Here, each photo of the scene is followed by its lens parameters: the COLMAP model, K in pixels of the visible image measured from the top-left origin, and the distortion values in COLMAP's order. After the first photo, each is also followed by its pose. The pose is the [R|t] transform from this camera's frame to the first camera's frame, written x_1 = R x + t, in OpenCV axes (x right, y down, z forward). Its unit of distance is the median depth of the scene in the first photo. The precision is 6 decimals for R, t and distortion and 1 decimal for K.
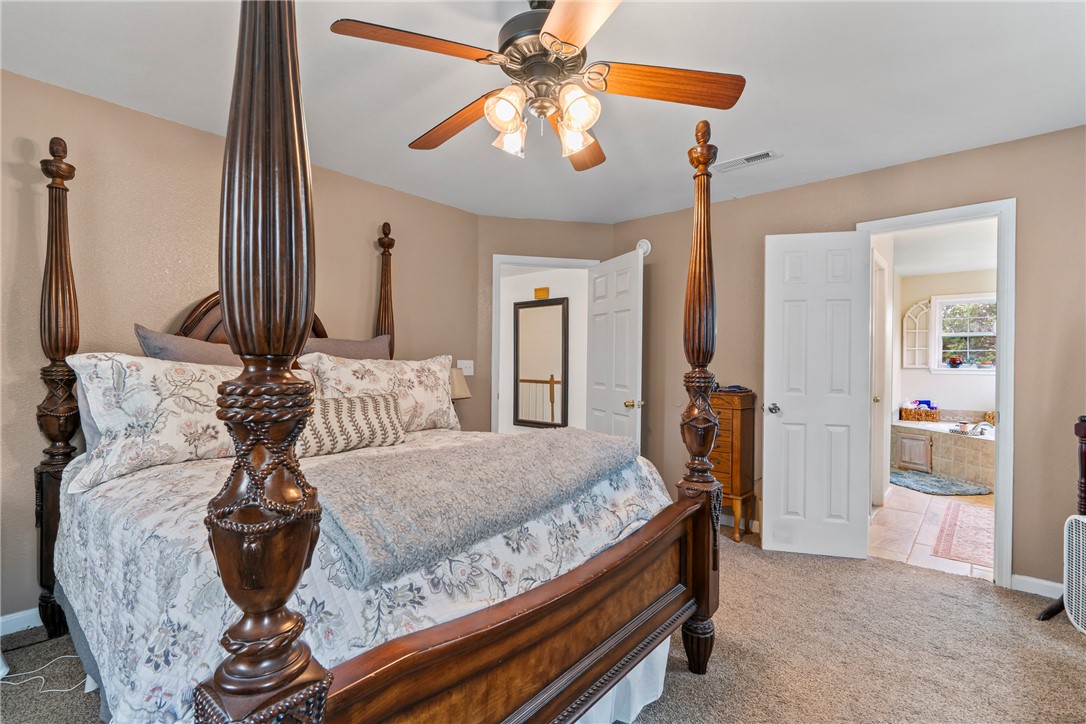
lens RADIAL K [[488.5, 0, 539.8], [0, 488.5, 368.8], [0, 0, 1]] dist [-0.002490, -0.000142]
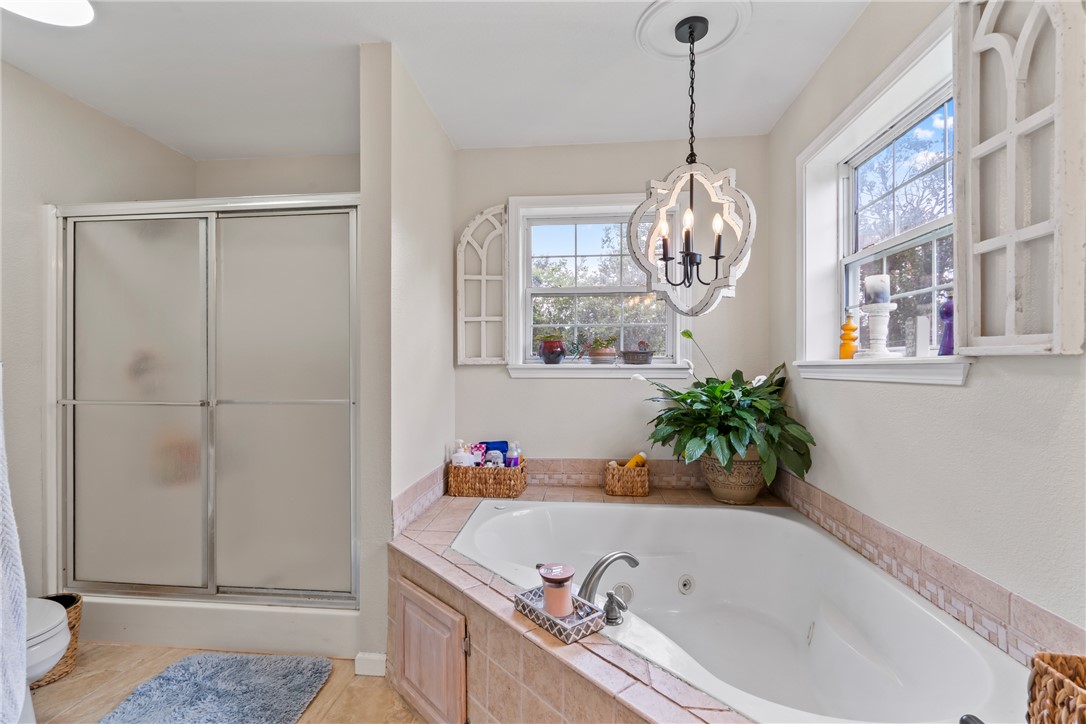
lens RADIAL K [[488.5, 0, 539.8], [0, 488.5, 368.8], [0, 0, 1]] dist [-0.002490, -0.000142]
pose [[0.805443, -0.010203, 0.592585, 0.576151], [0.009825, 0.999944, 0.003863, 0.001059], [-0.592592, 0.002711, 0.805499, 0.646198]]
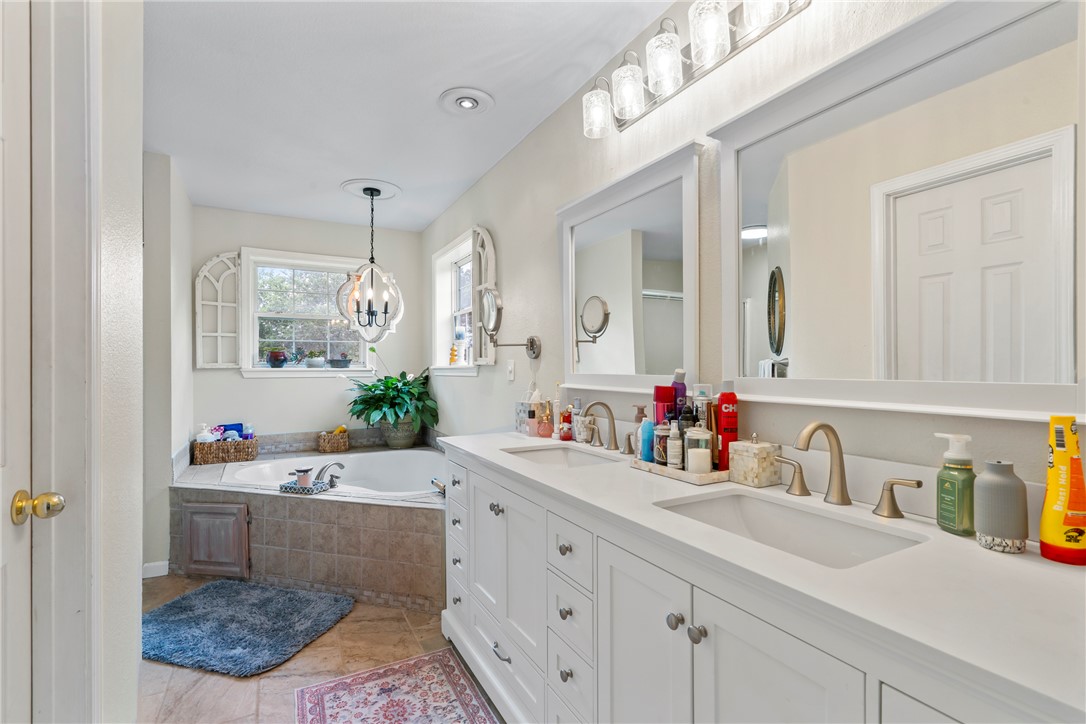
lens RADIAL K [[488.5, 0, 539.8], [0, 488.5, 368.8], [0, 0, 1]] dist [-0.002490, -0.000142]
pose [[0.329557, -0.008184, 0.944100, 0.365429], [0.011851, 0.999920, 0.004531, 0.000859], [-0.944061, 0.009696, 0.329627, 0.468861]]
